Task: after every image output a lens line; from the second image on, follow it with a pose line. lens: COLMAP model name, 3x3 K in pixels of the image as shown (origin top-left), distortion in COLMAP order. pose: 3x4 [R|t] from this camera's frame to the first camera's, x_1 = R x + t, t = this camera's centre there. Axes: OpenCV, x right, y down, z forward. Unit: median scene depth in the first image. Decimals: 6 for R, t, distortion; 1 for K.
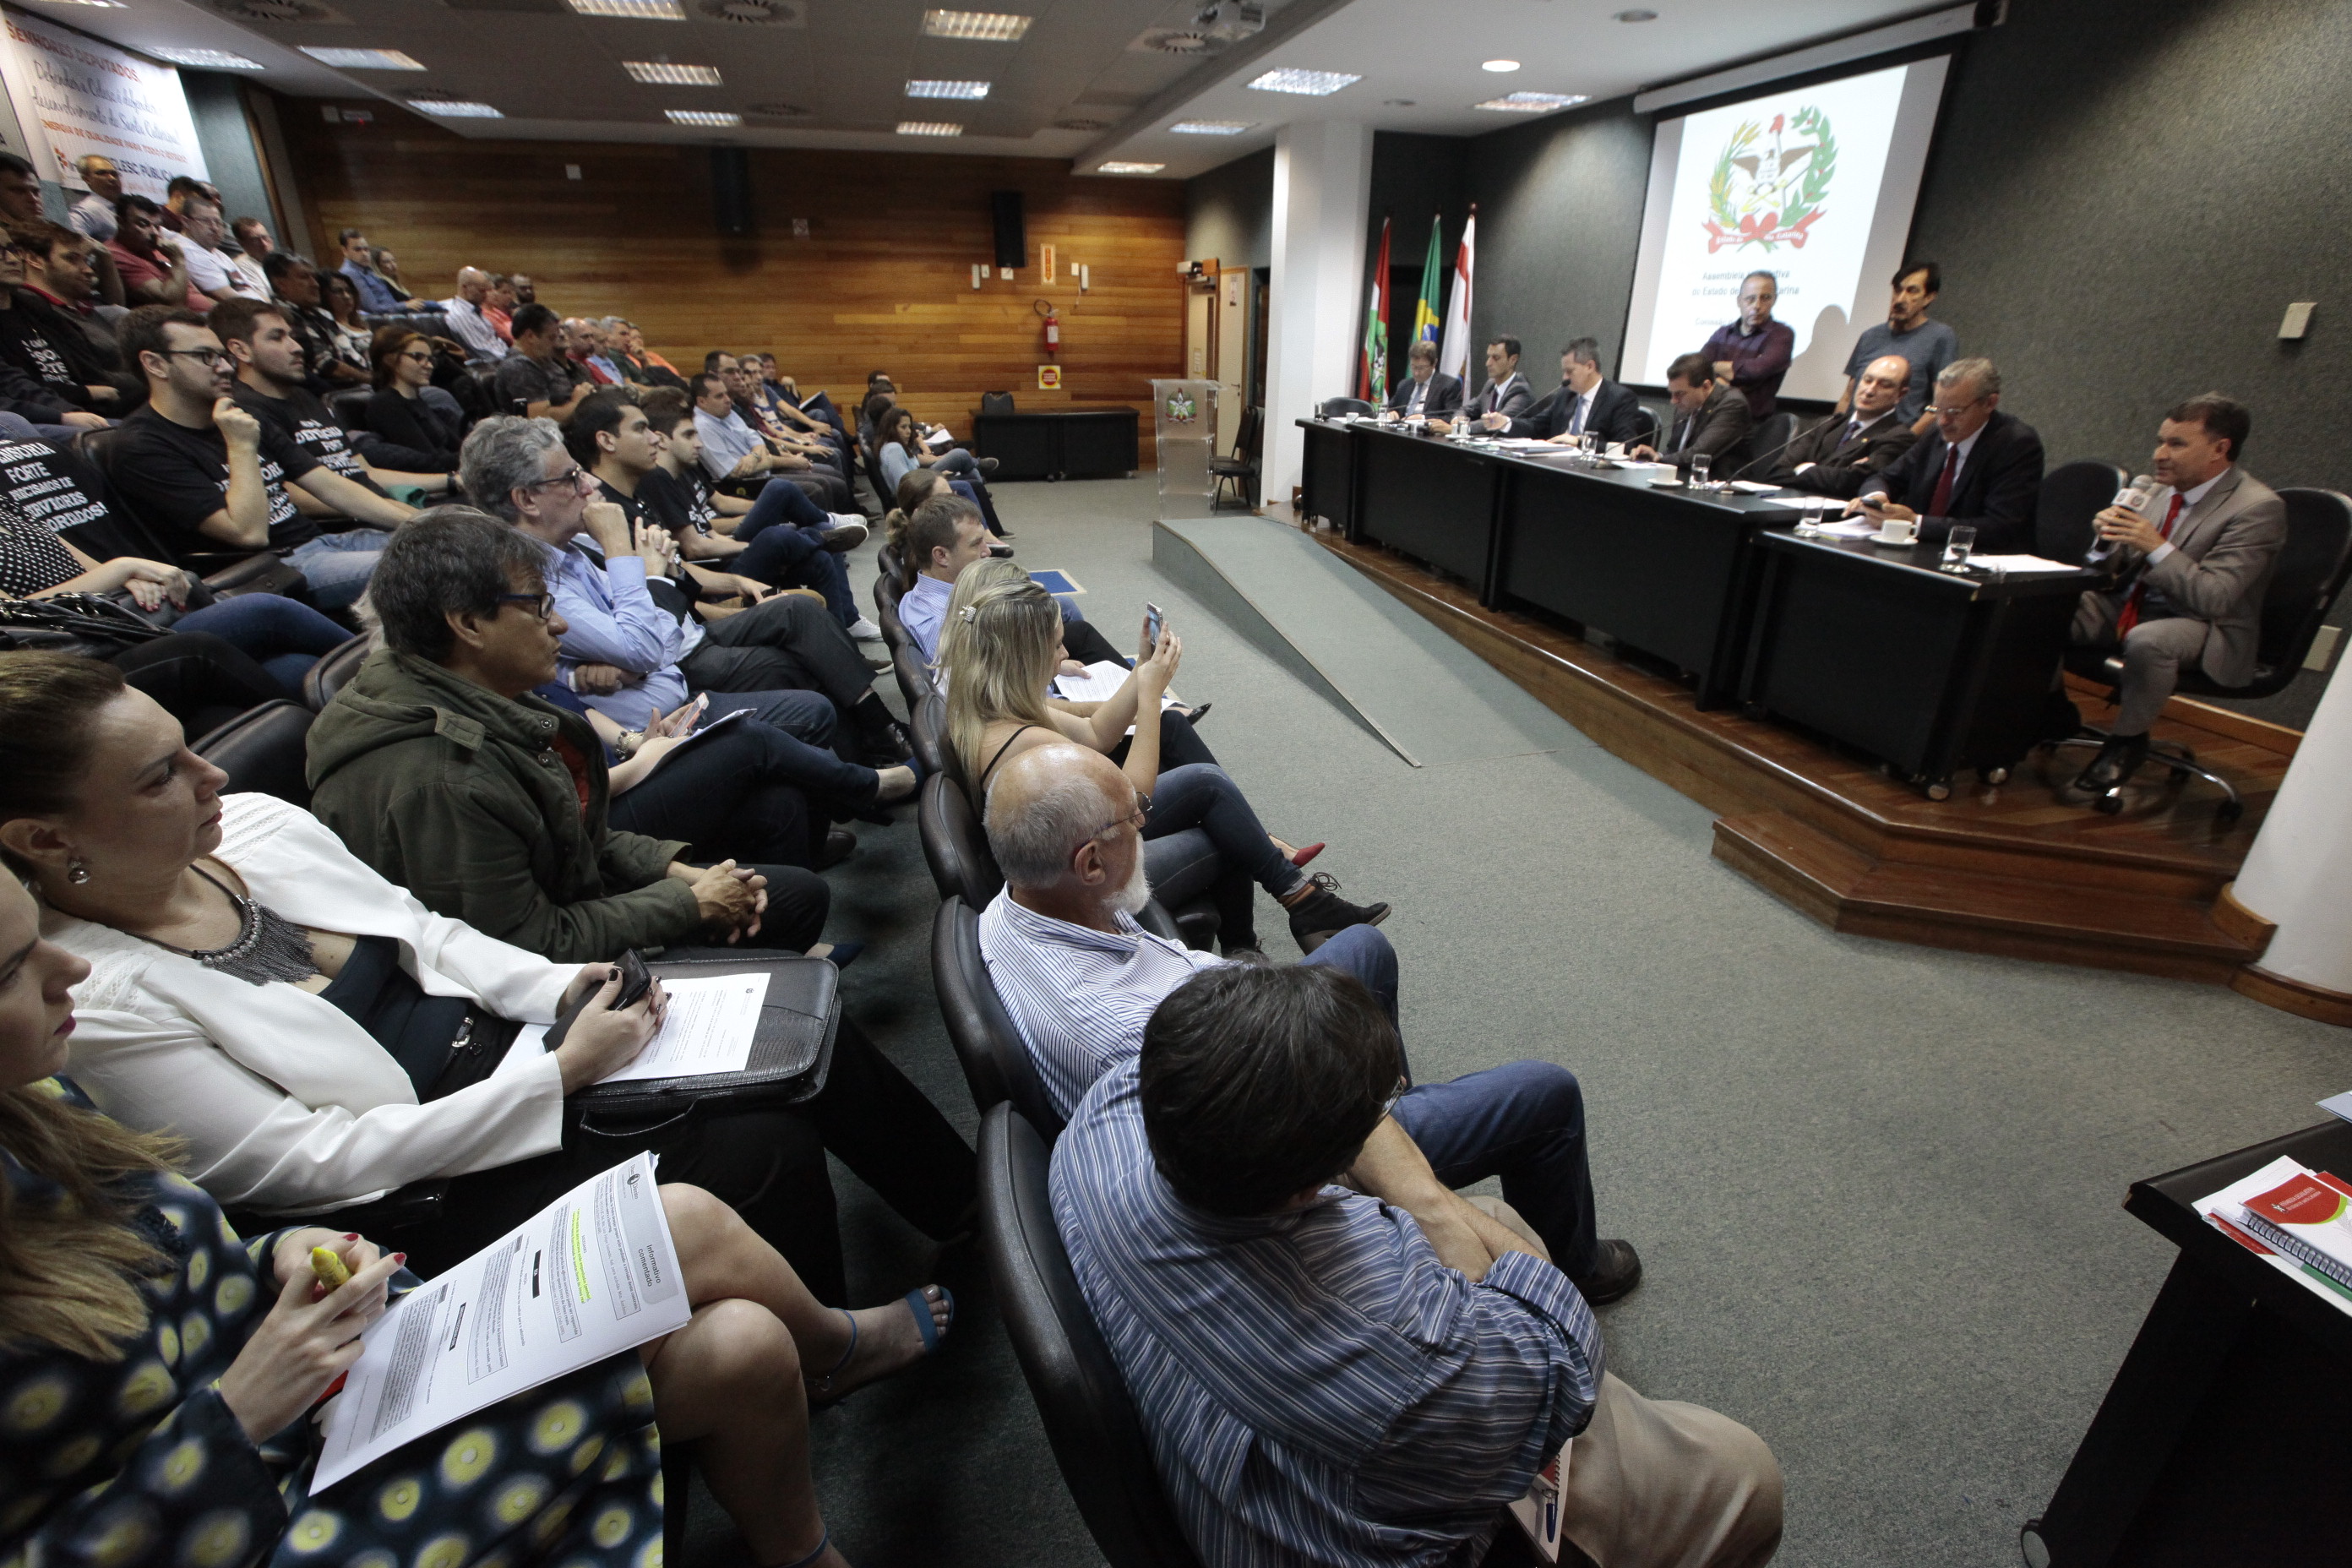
lens RADIAL K [[1063.9, 0, 1179.7], [0, 1063.9, 789.5], [0, 0, 1]] dist [-0.044689, 0.011085]
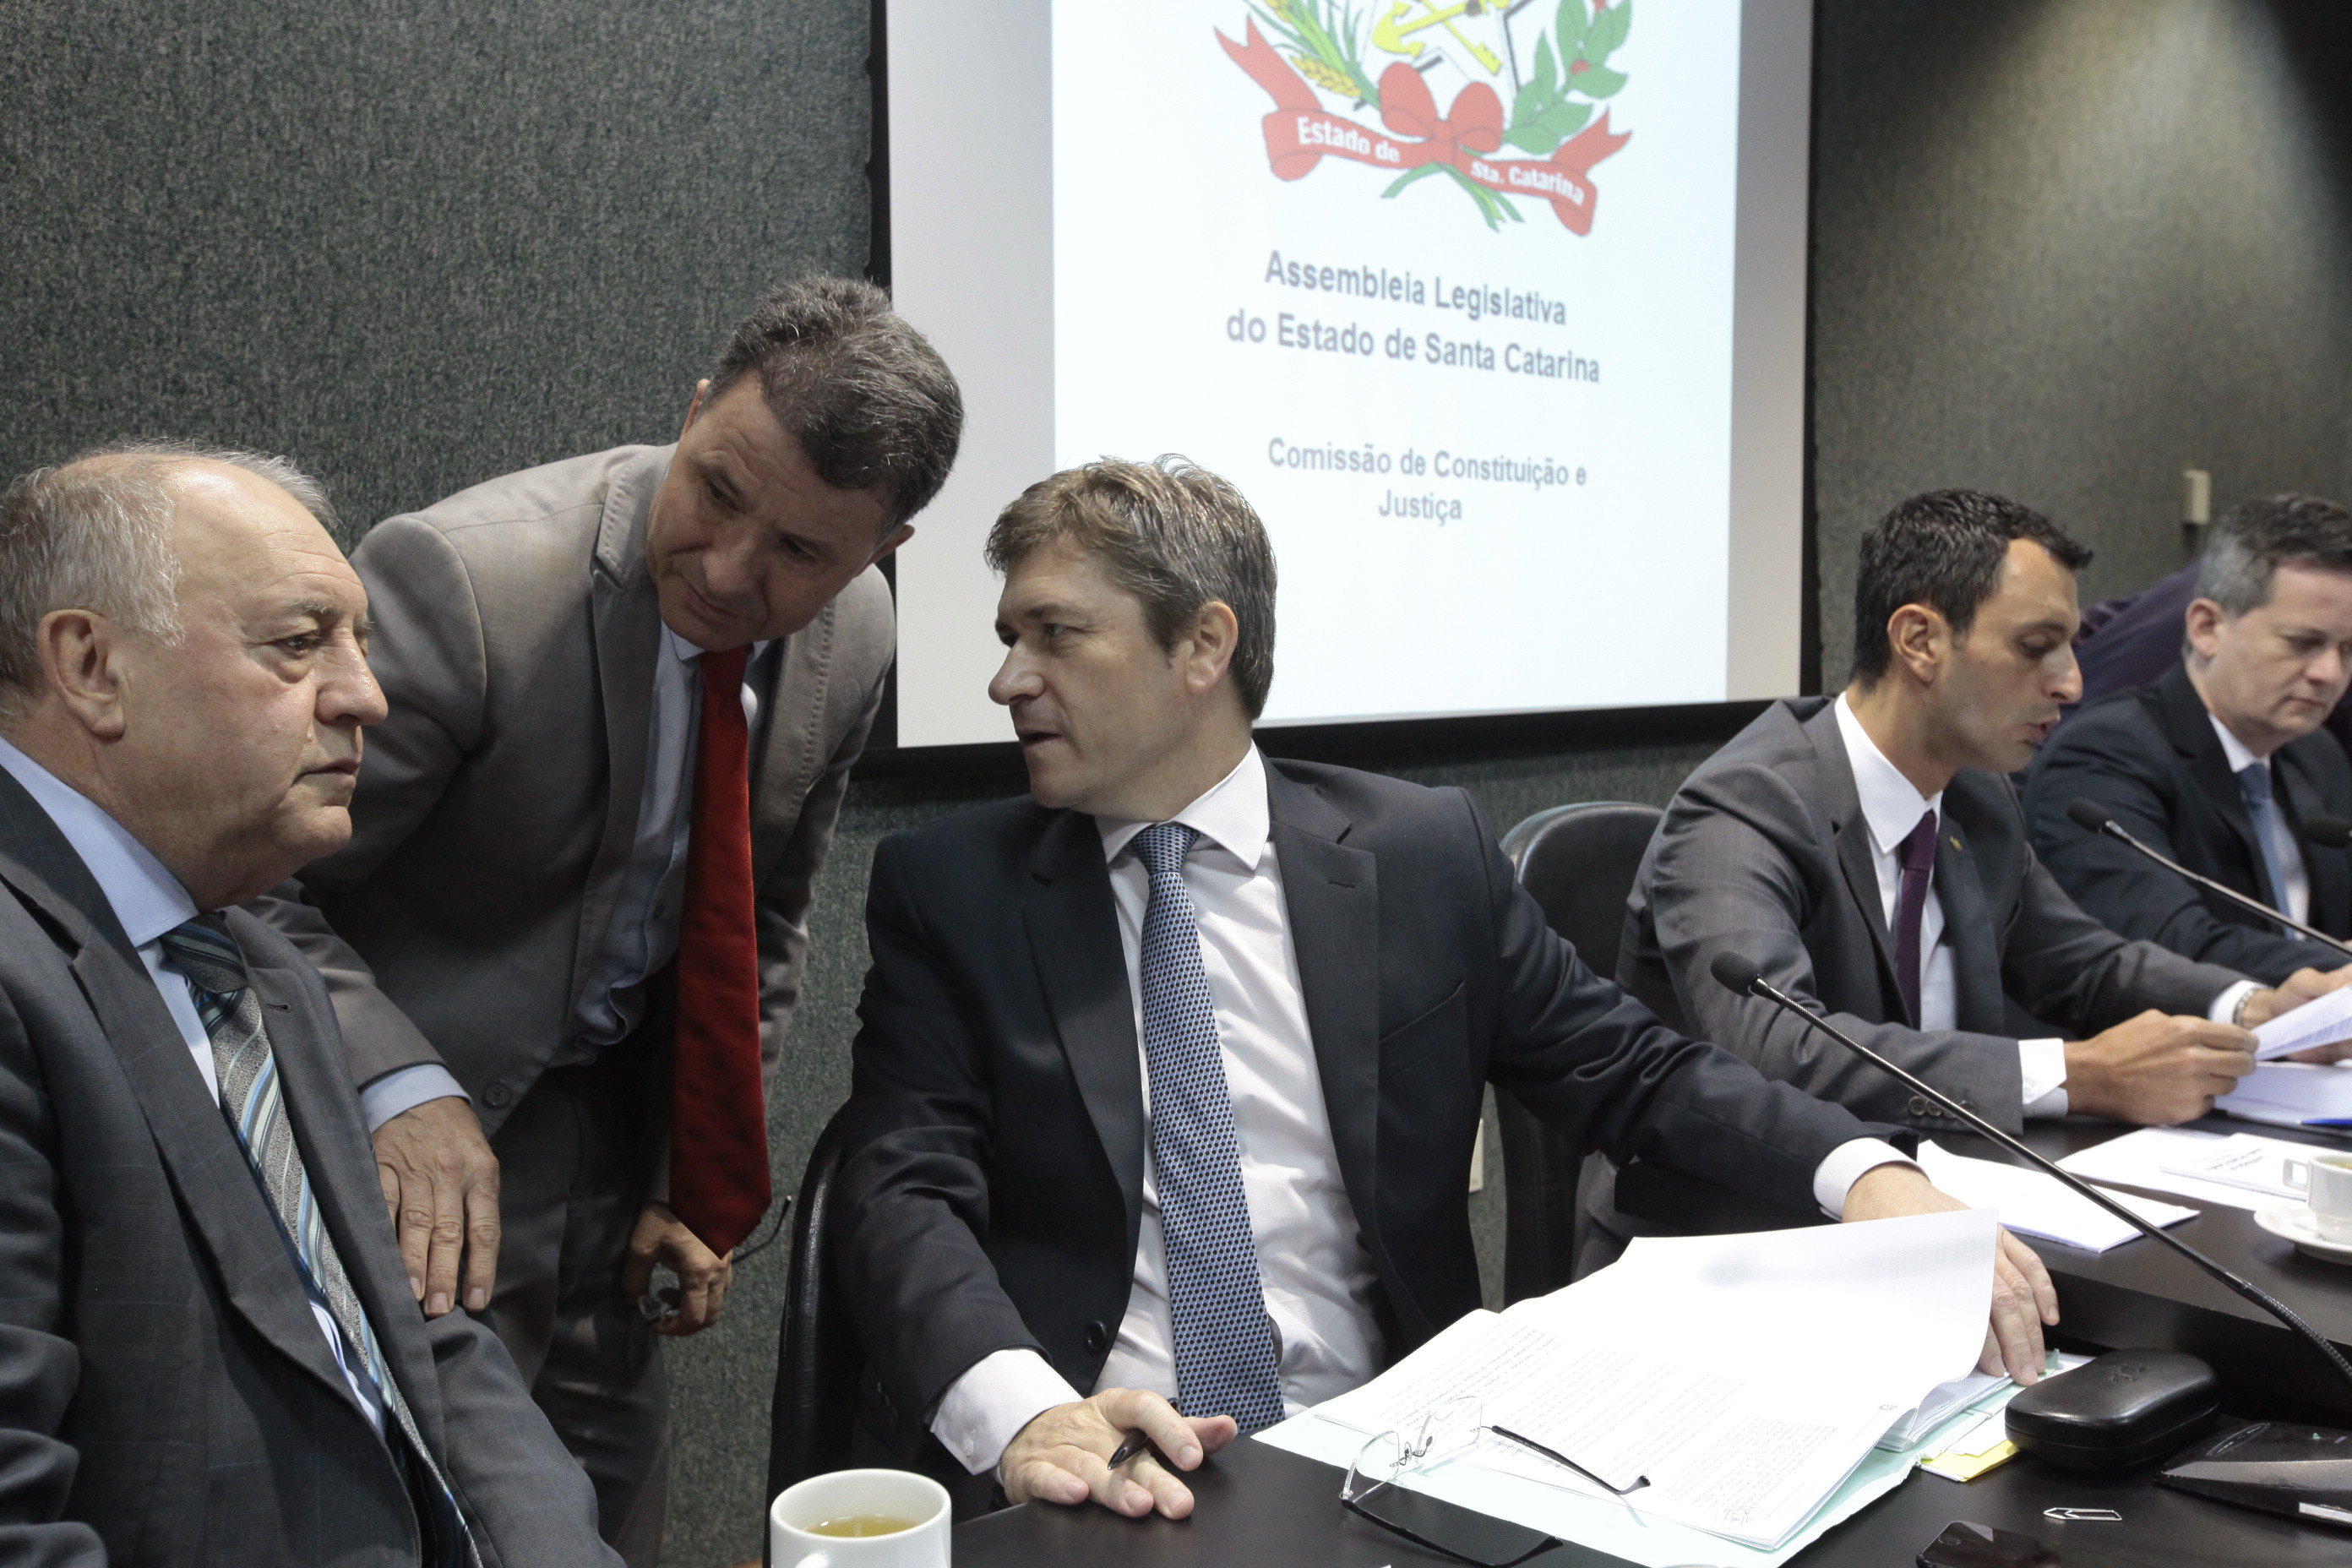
lens RADIAL K [[2215.4, 0, 1169.3], [0, 2215.4, 783.4], [0, 0, 1]] dist [0.033512, 0.000000]
pose [[-0.447107, -0.080533, 0.890848, 0.076839], [0.358205, 0.896472, 0.260821, -0.590112], [-0.819625, 0.435721, -0.371971, 1.402815]]
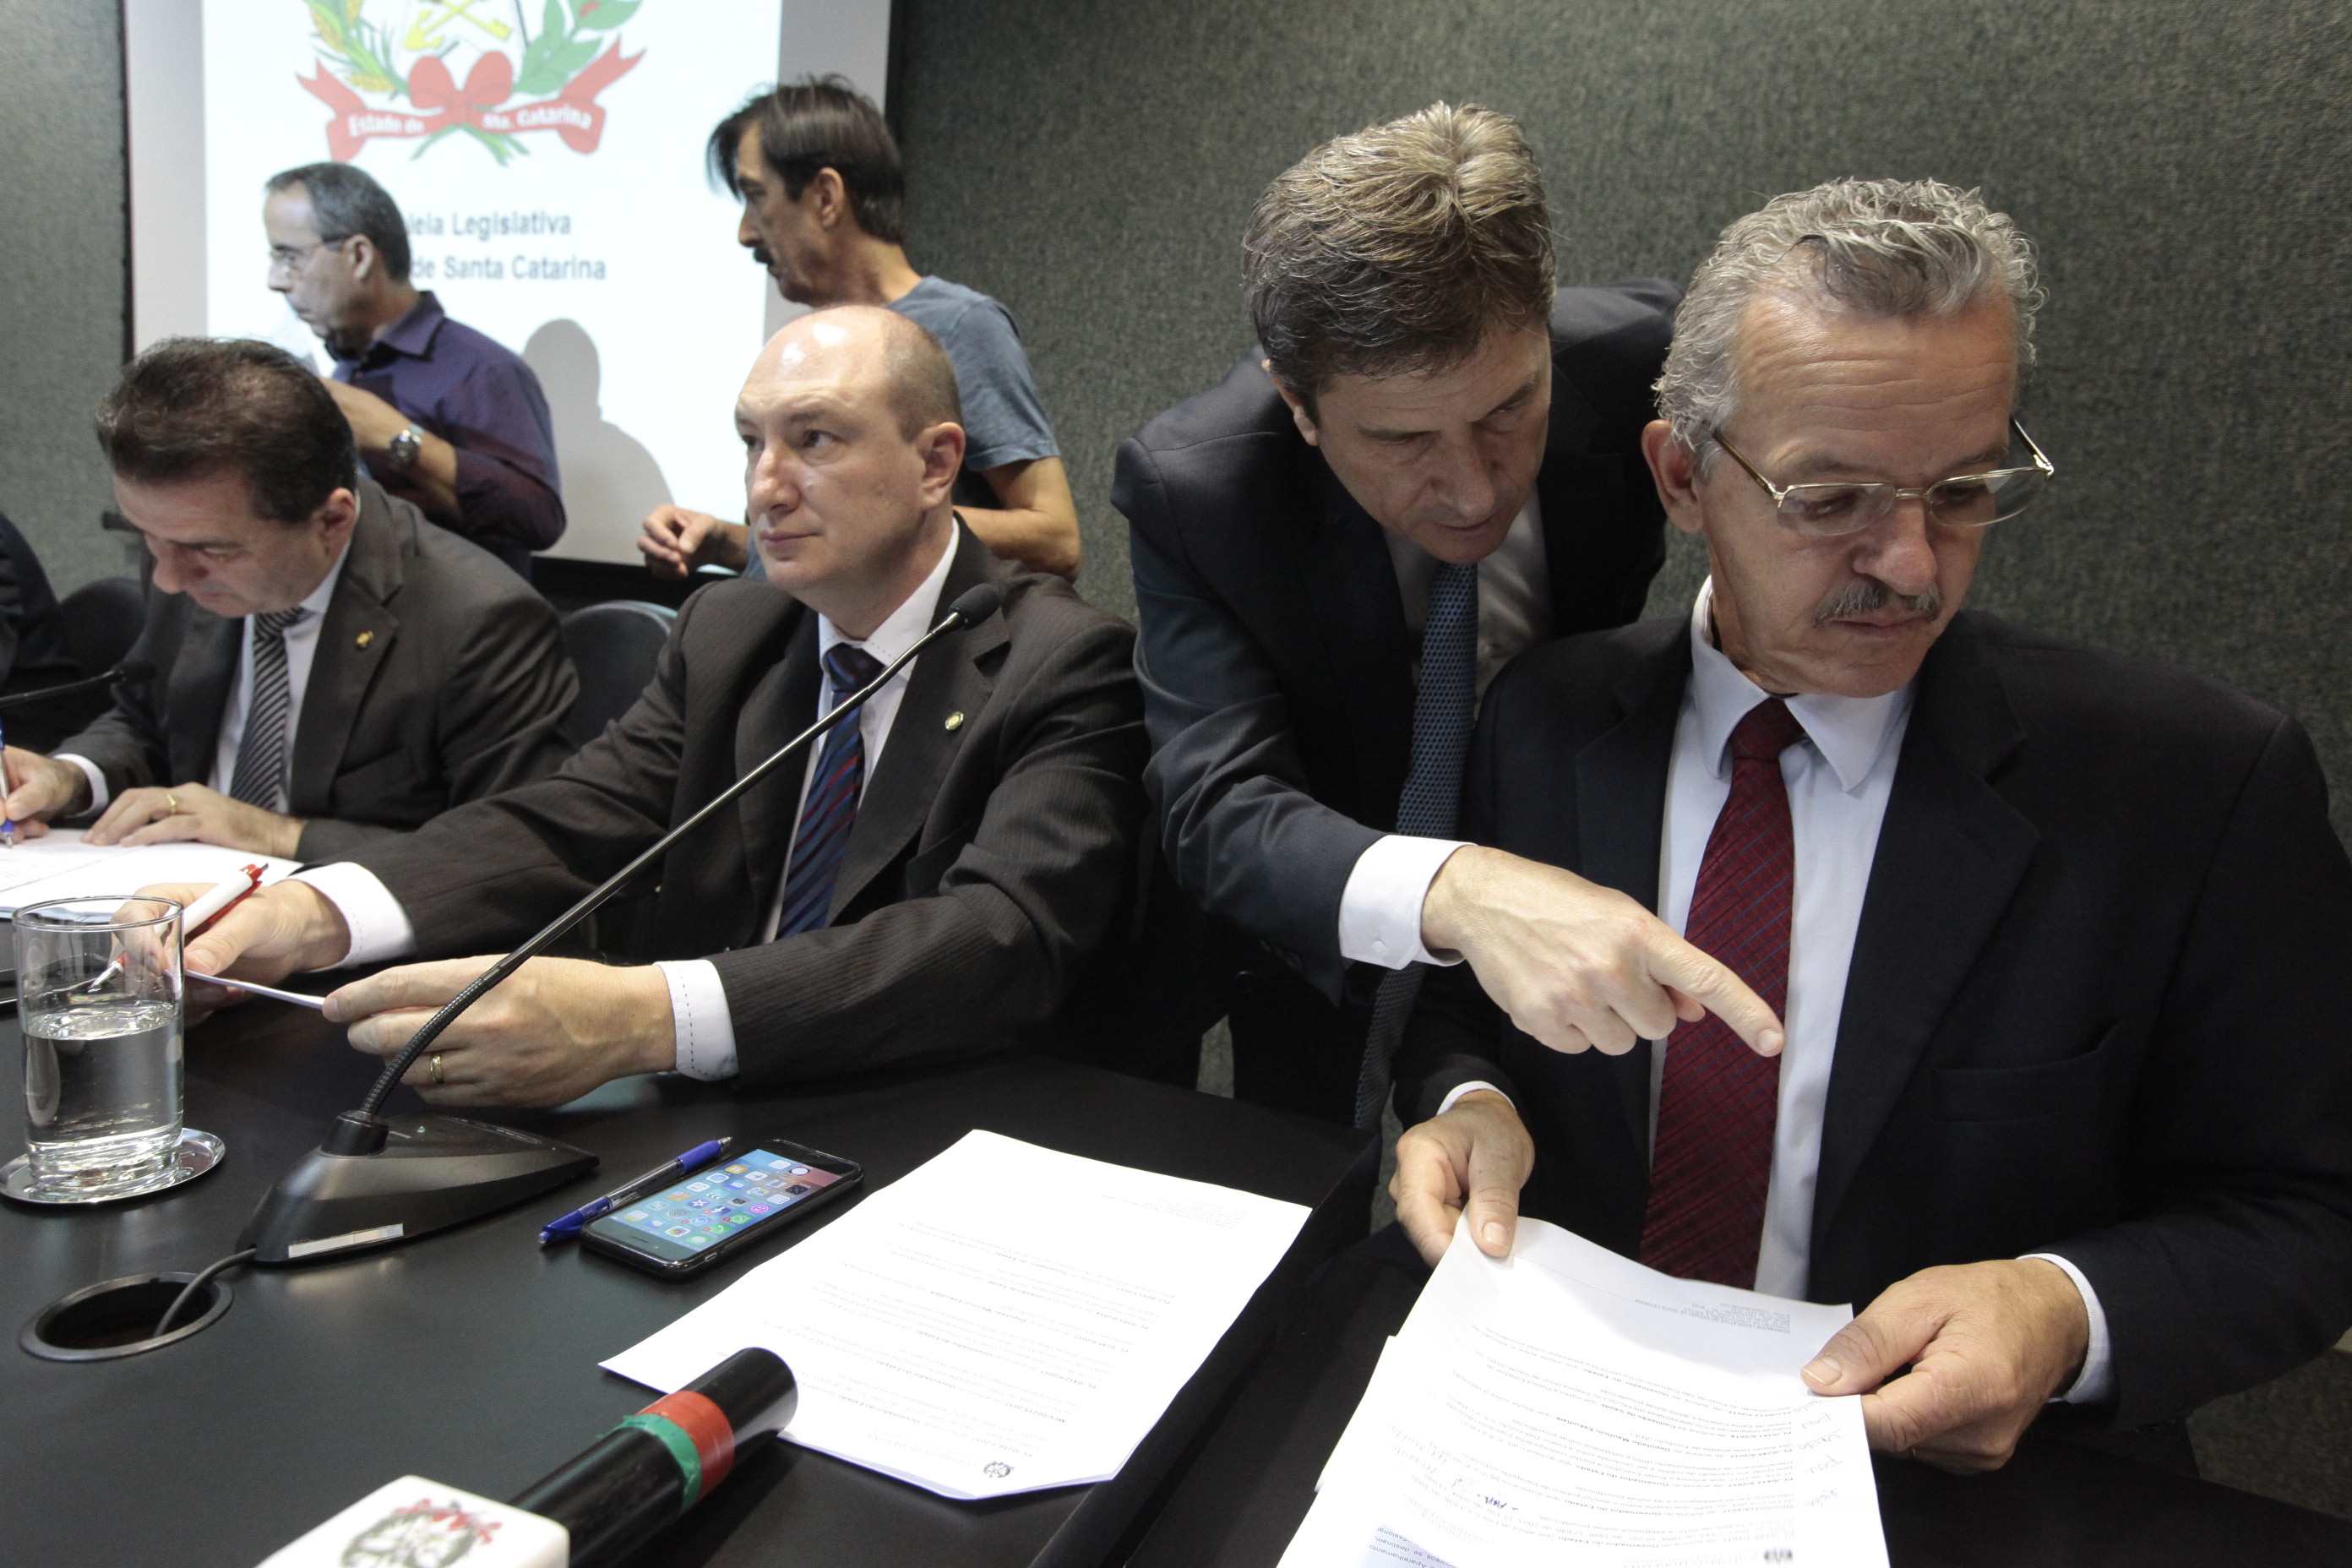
lens RADIAL K [[1411.8, 0, 1172.8], [0, 1411.8, 796.1], [0, 0, 1]] dist [-0.048159, 0.042219]
pose [[0.628636, -0.071347, 0.774420, 0.344348], [0.235484, 0.966499, -0.102111, -0.219947], [-0.741191, 0.246554, 0.624377, 0.618738]]
